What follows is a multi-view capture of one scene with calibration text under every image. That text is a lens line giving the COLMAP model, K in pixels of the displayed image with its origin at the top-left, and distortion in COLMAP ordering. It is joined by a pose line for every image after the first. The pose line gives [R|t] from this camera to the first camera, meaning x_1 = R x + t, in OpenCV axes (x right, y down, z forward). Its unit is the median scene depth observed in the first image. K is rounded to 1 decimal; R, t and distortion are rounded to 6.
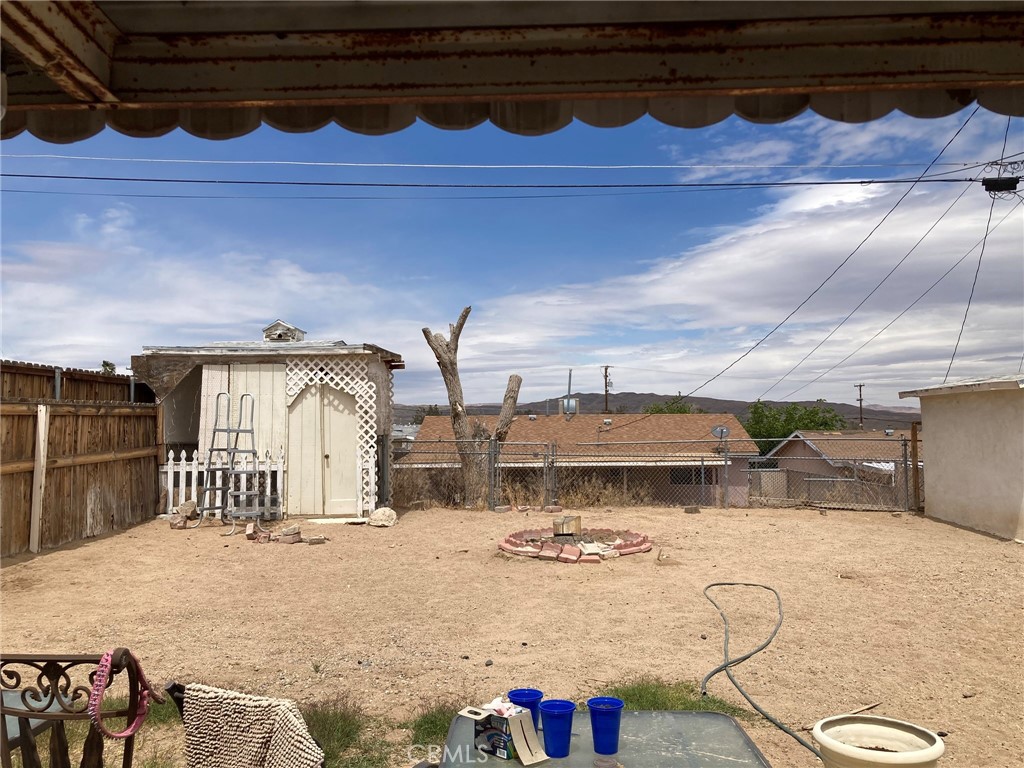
lens RADIAL K [[844.8, 0, 501.5], [0, 844.8, 375.6], [0, 0, 1]] dist [0.032552, -0.048114]
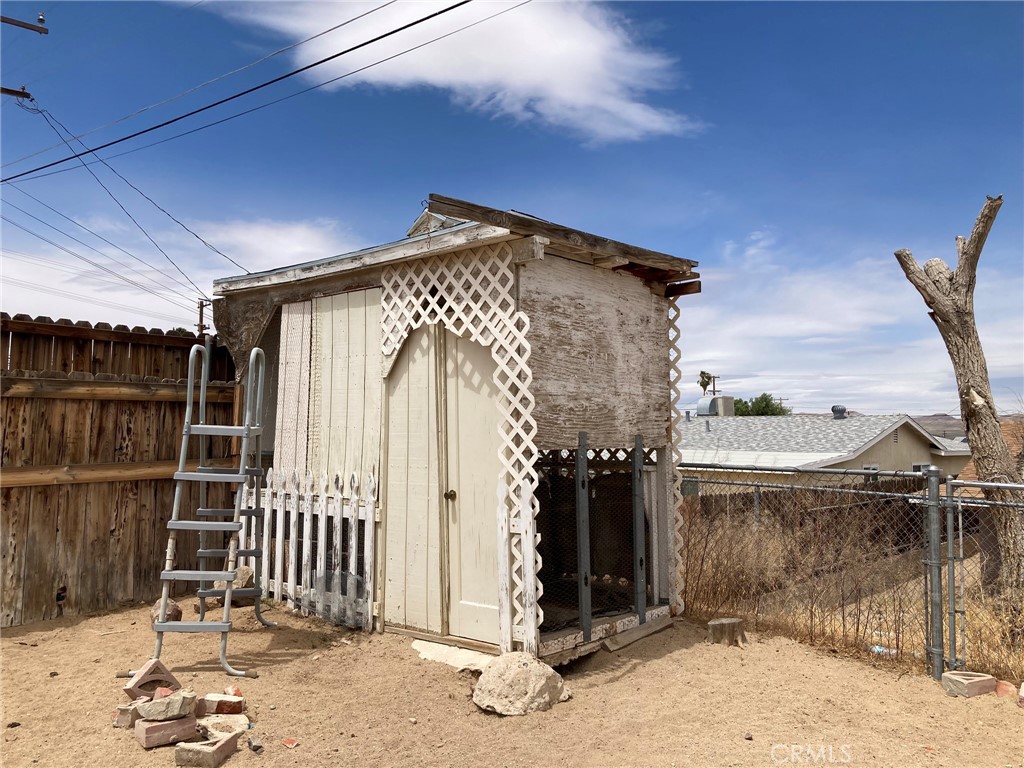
lens RADIAL K [[844.8, 0, 545.2], [0, 844.8, 379.0], [0, 0, 1]] dist [0.032552, -0.048114]
pose [[0.768366, -0.028836, -0.639361, 0.102548], [0.019478, 0.999575, -0.021674, 0.047328], [0.639715, 0.004200, 0.768601, 0.708066]]
